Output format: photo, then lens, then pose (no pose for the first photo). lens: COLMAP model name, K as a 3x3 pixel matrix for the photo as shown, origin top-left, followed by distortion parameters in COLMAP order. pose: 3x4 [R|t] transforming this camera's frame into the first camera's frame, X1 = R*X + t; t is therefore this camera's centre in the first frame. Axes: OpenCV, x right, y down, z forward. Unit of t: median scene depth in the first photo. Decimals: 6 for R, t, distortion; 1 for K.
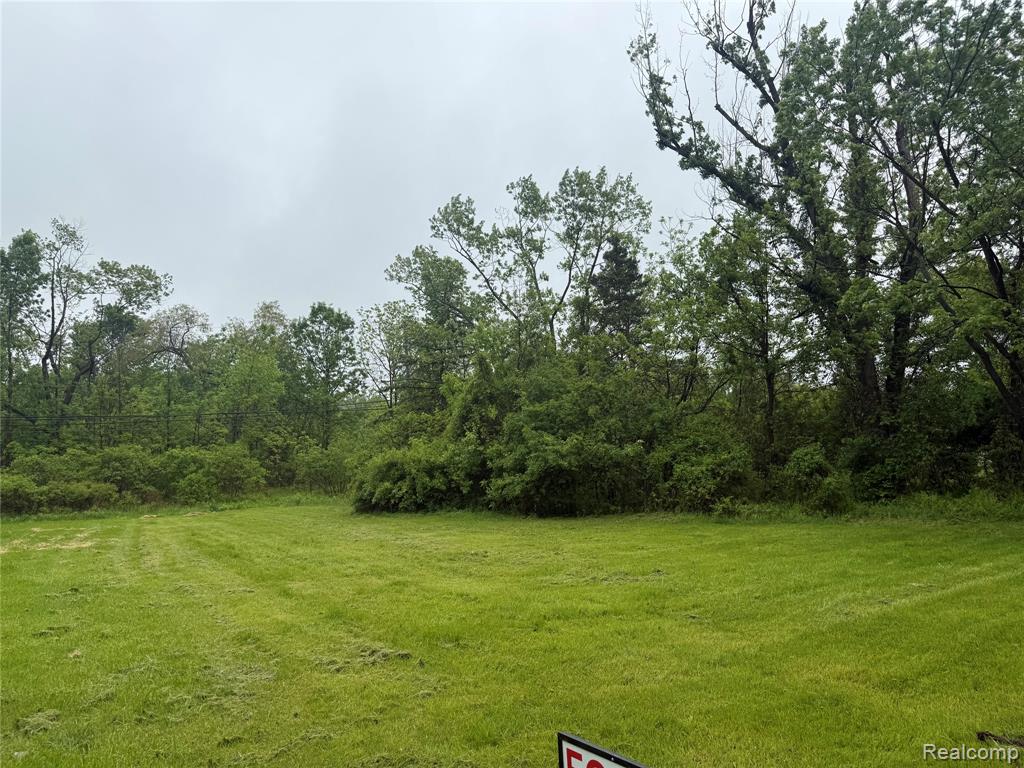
lens RADIAL K [[709.3, 0, 512.0], [0, 709.3, 384.0], [0, 0, 1]] dist [0.146634, -0.240893]
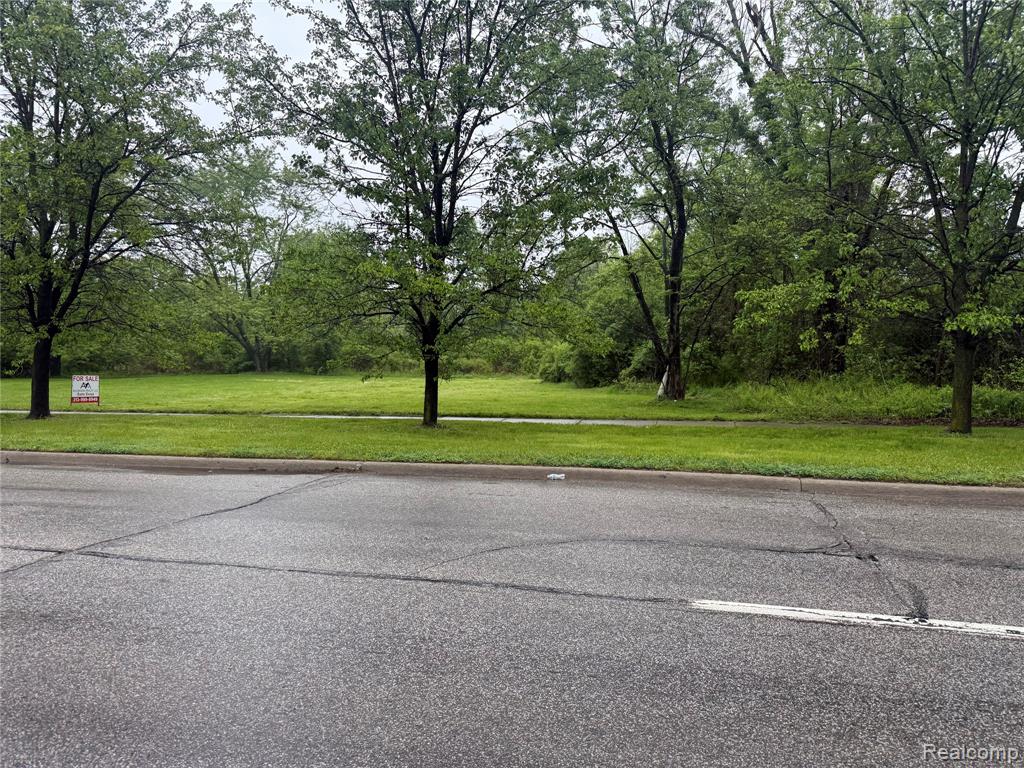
lens RADIAL K [[709.3, 0, 512.0], [0, 709.3, 384.0], [0, 0, 1]] dist [0.146634, -0.240893]
pose [[0.671361, 0.055401, -0.739057, 0.977540], [0.057584, 0.990288, 0.126543, -0.021129], [0.738890, -0.127514, 0.661651, -0.107417]]
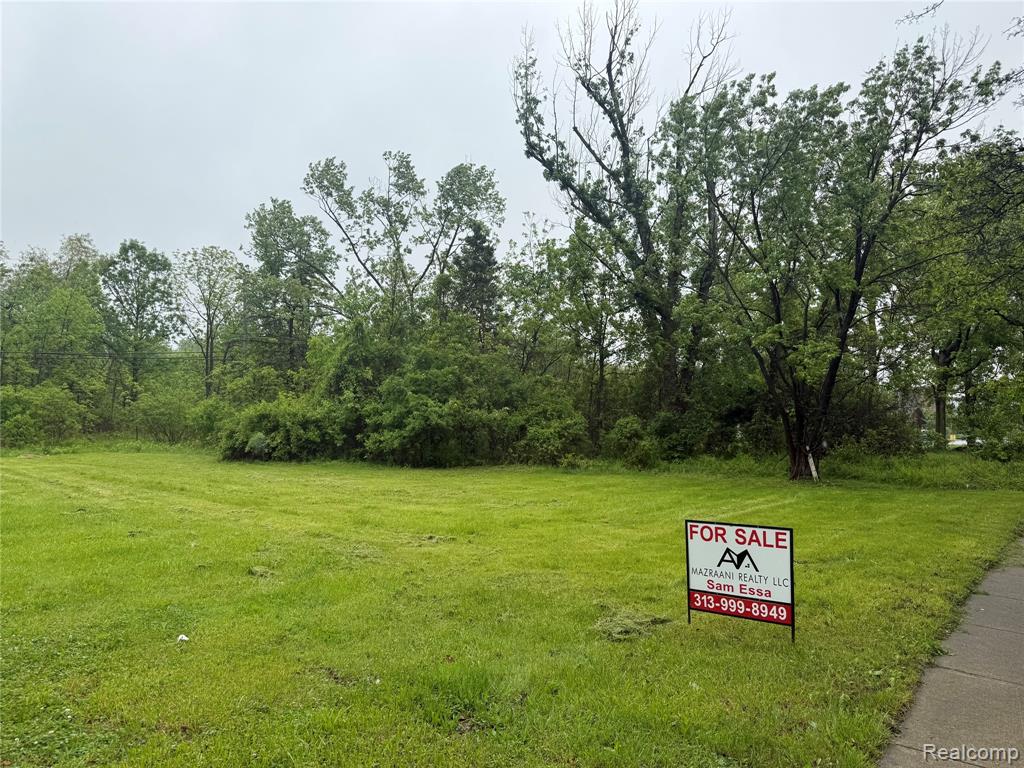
lens RADIAL K [[709.3, 0, 512.0], [0, 709.3, 384.0], [0, 0, 1]] dist [0.146634, -0.240893]
pose [[0.955971, 0.060679, 0.287119, -0.133701], [-0.075742, 0.996258, 0.041636, -0.007821], [-0.283518, -0.061550, 0.956990, -0.131505]]
